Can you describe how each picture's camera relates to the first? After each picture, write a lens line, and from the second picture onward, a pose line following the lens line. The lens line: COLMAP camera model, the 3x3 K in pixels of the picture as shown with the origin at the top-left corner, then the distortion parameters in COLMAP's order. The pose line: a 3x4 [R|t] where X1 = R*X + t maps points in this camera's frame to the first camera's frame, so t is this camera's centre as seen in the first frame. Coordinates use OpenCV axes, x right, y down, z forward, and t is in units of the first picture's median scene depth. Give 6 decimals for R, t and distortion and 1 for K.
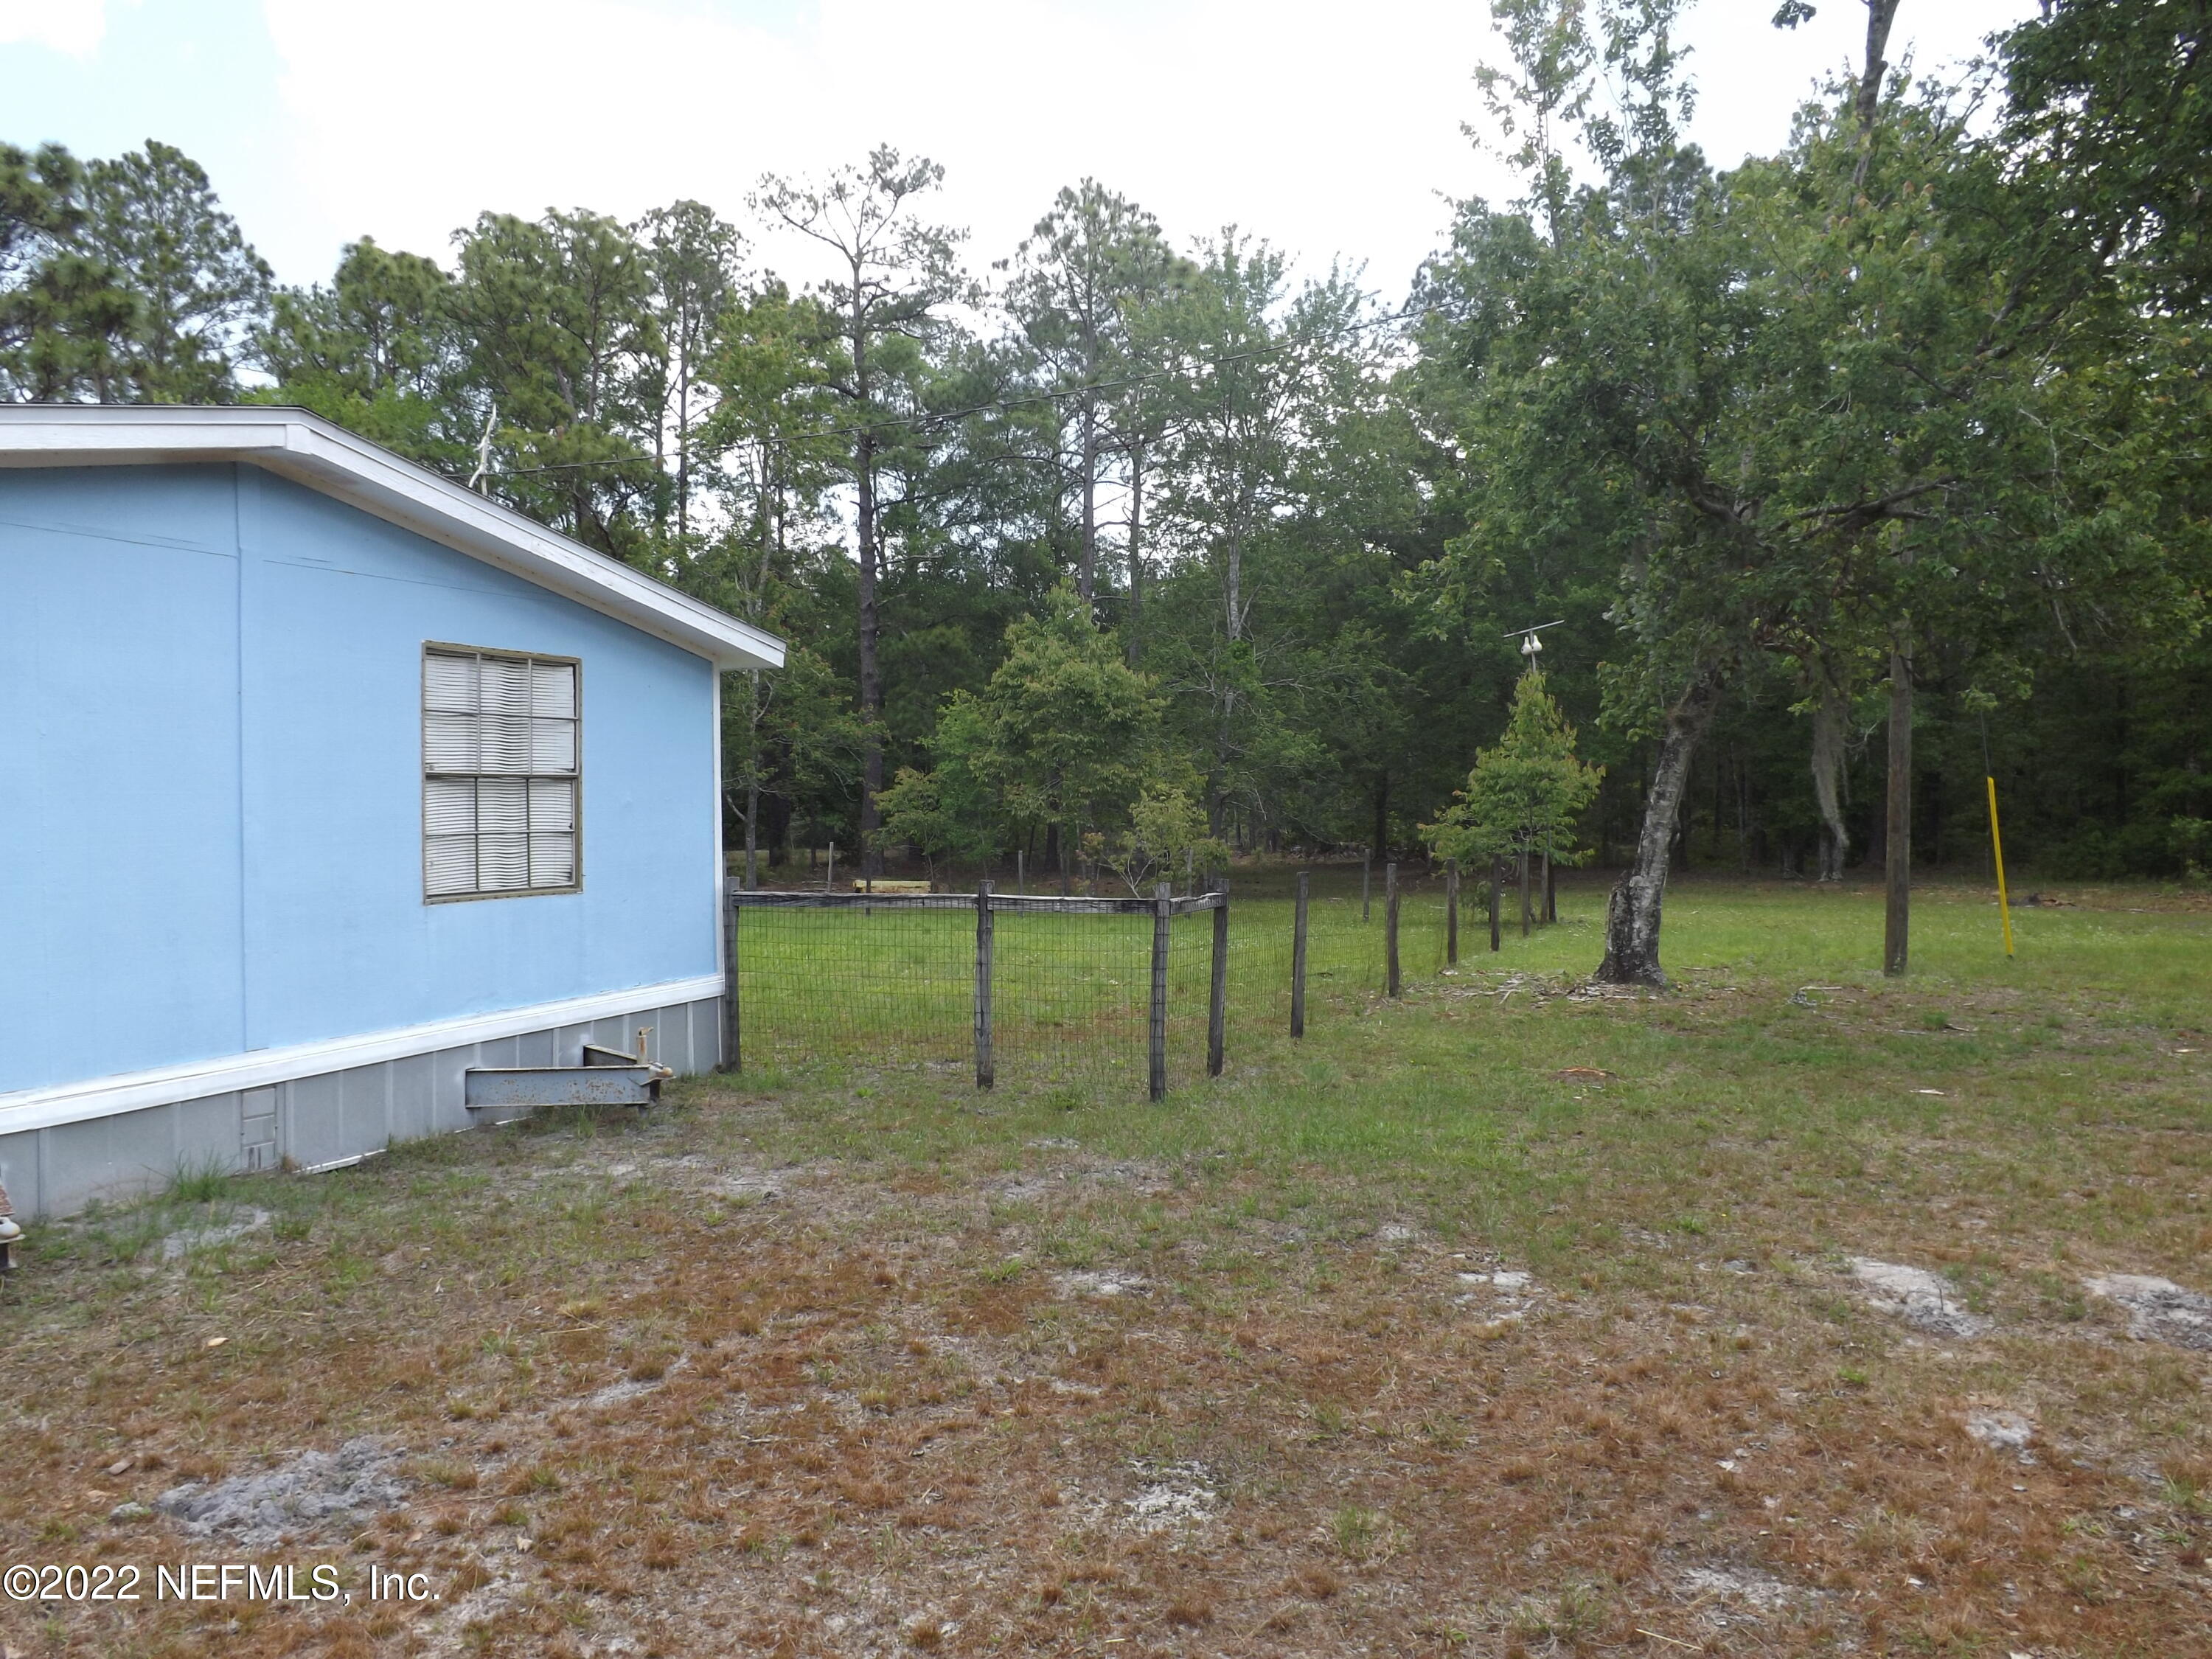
lens RADIAL K [[1721.9, 0, 1024.8], [0, 1721.9, 888.2], [0, 0, 1]] dist [-0.027075, 0.009102]
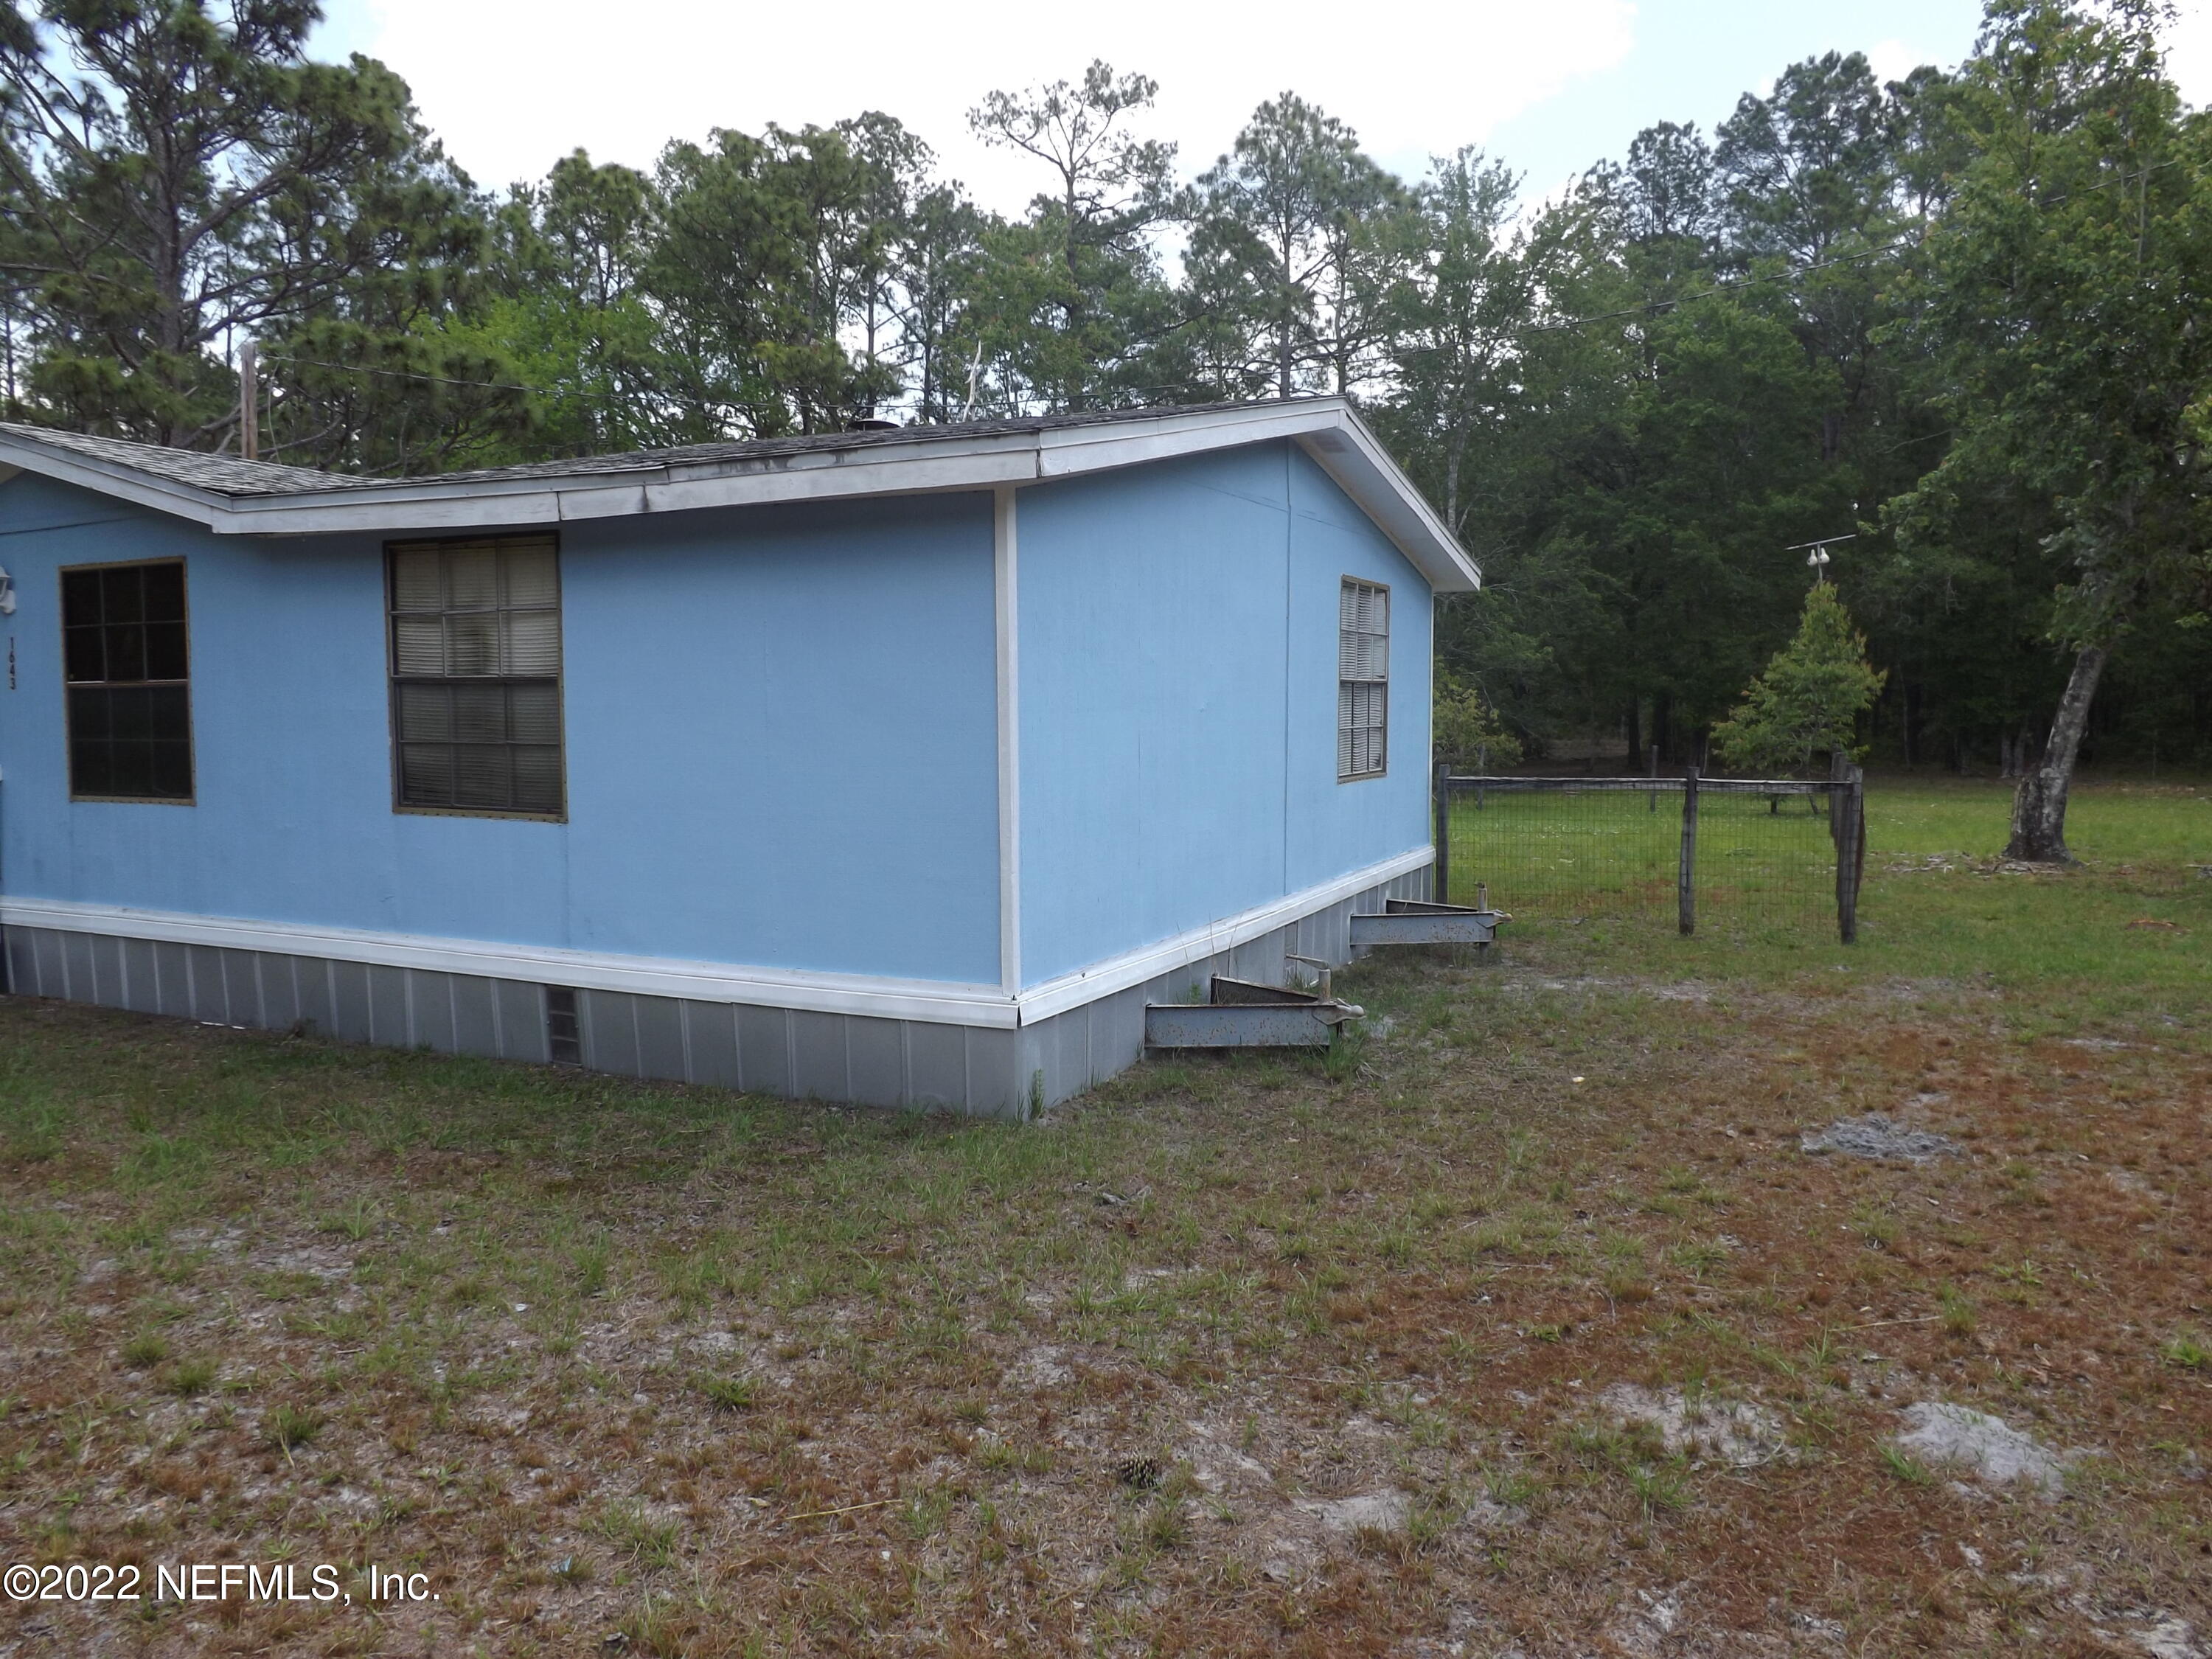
lens RADIAL K [[1721.9, 0, 1024.8], [0, 1721.9, 888.2], [0, 0, 1]] dist [-0.027075, 0.009102]
pose [[0.999959, 0.000541, -0.009045, -0.116390], [-0.000005, 0.998248, 0.059167, 0.002027], [0.009061, -0.059164, 0.998207, -0.057871]]
